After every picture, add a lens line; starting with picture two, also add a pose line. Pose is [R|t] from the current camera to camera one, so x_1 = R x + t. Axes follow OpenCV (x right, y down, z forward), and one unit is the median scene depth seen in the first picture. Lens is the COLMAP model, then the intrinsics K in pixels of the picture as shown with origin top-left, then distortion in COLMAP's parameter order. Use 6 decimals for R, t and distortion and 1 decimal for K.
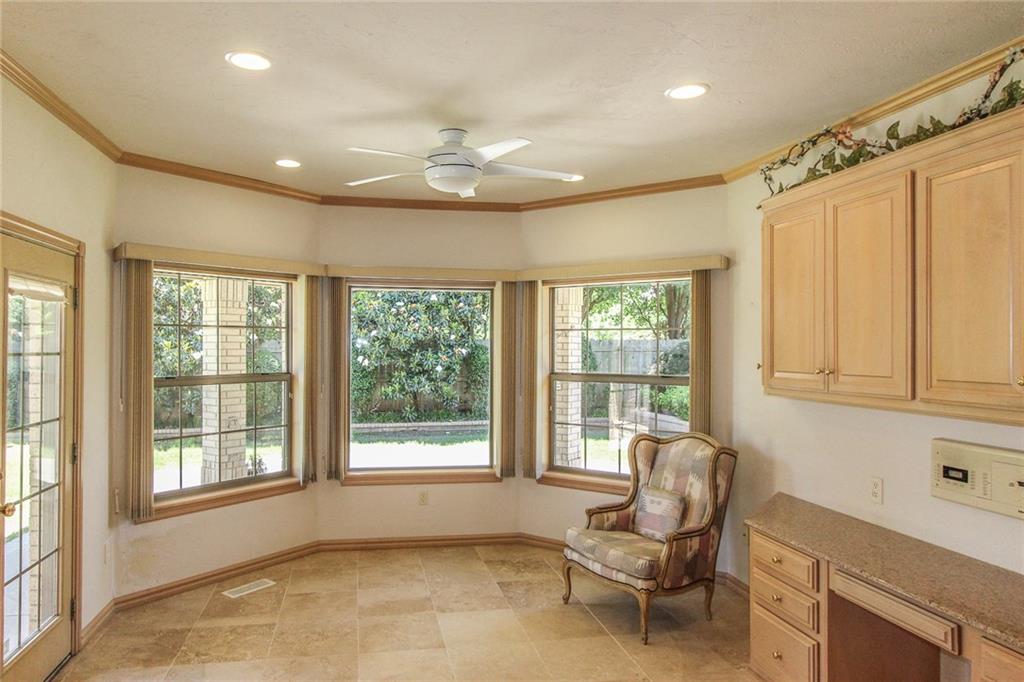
lens RADIAL K [[664.4, 0, 461.8], [0, 664.4, 344.9], [0, 0, 1]] dist [0.004091, -0.002257]
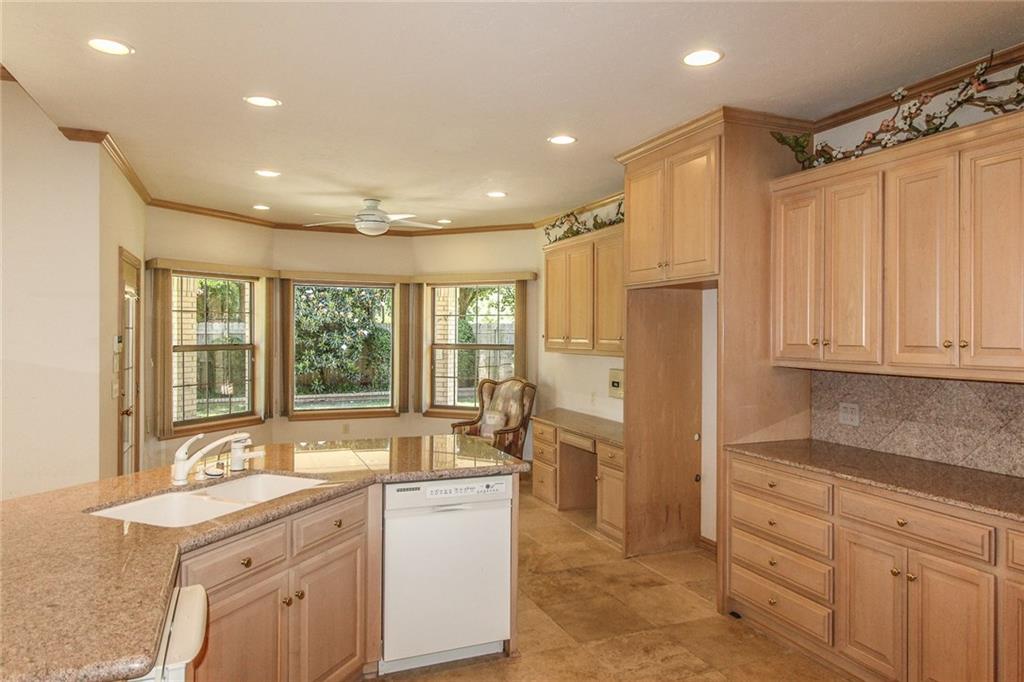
lens RADIAL K [[644.4, 0, 508.4], [0, 644.4, 334.8], [0, 0, 1]] dist [-0.019797, -0.000902]
pose [[0.973265, -0.000768, 0.229684, -0.043122], [-0.001226, 0.999963, 0.008539, 0.011206], [-0.229682, -0.008593, 0.973228, -0.588354]]
